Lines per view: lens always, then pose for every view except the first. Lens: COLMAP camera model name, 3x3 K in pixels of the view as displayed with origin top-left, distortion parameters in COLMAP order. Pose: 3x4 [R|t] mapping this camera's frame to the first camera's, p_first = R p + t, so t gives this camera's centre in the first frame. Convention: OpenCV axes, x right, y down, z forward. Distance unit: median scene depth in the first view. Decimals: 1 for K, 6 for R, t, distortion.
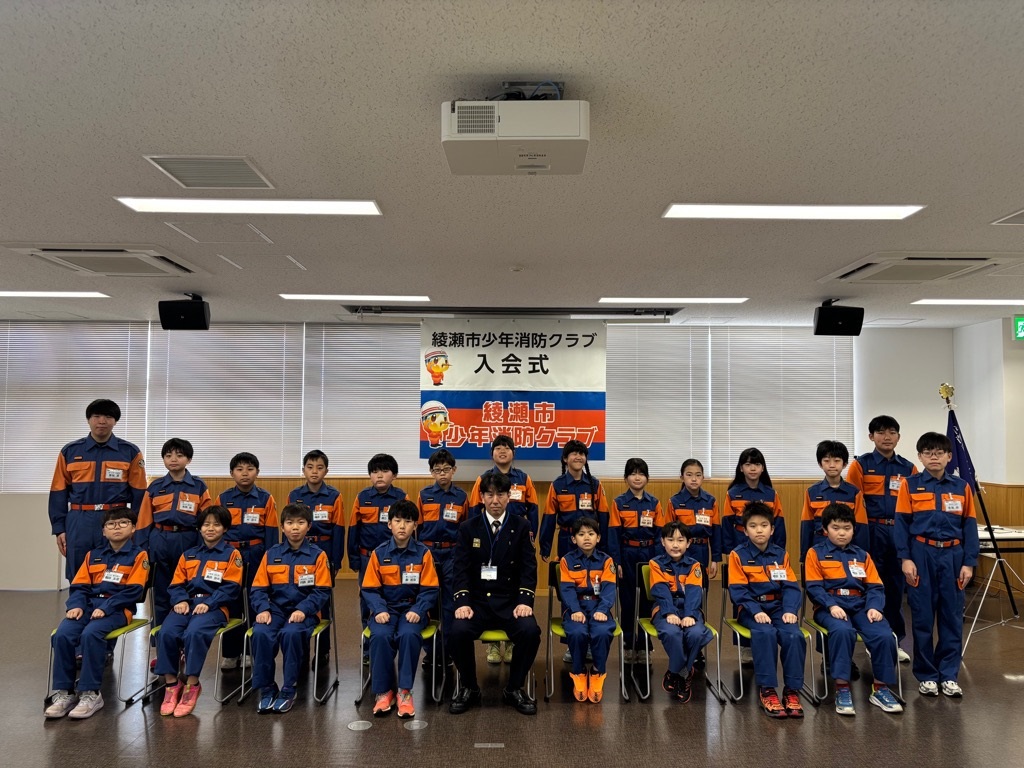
lens RADIAL K [[741.1, 0, 513.7], [0, 741.1, 386.1], [0, 0, 1]] dist [-0.005529, -0.006393]
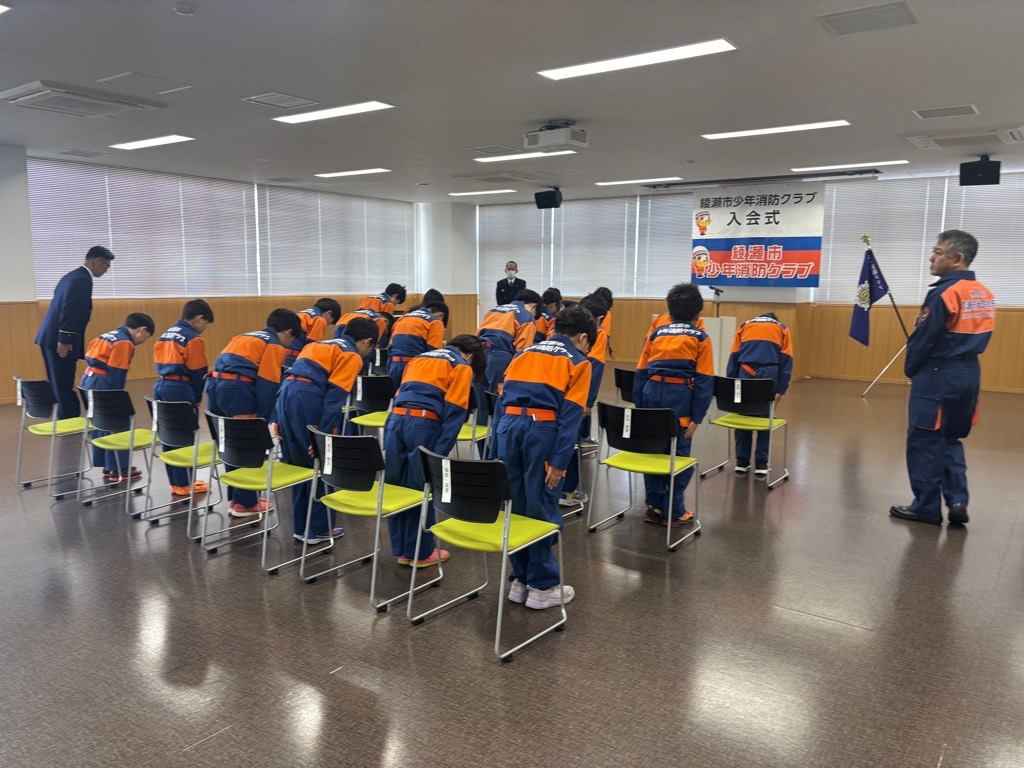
lens RADIAL K [[741.1, 0, 511.2], [0, 741.1, 383.7], [0, 0, 1]] dist [-0.005529, -0.006393]
pose [[0.803393, 0.086422, -0.589145, 0.484916], [0.024676, 0.983730, 0.177953, 0.017990], [0.594938, -0.157503, 0.788189, -0.435224]]
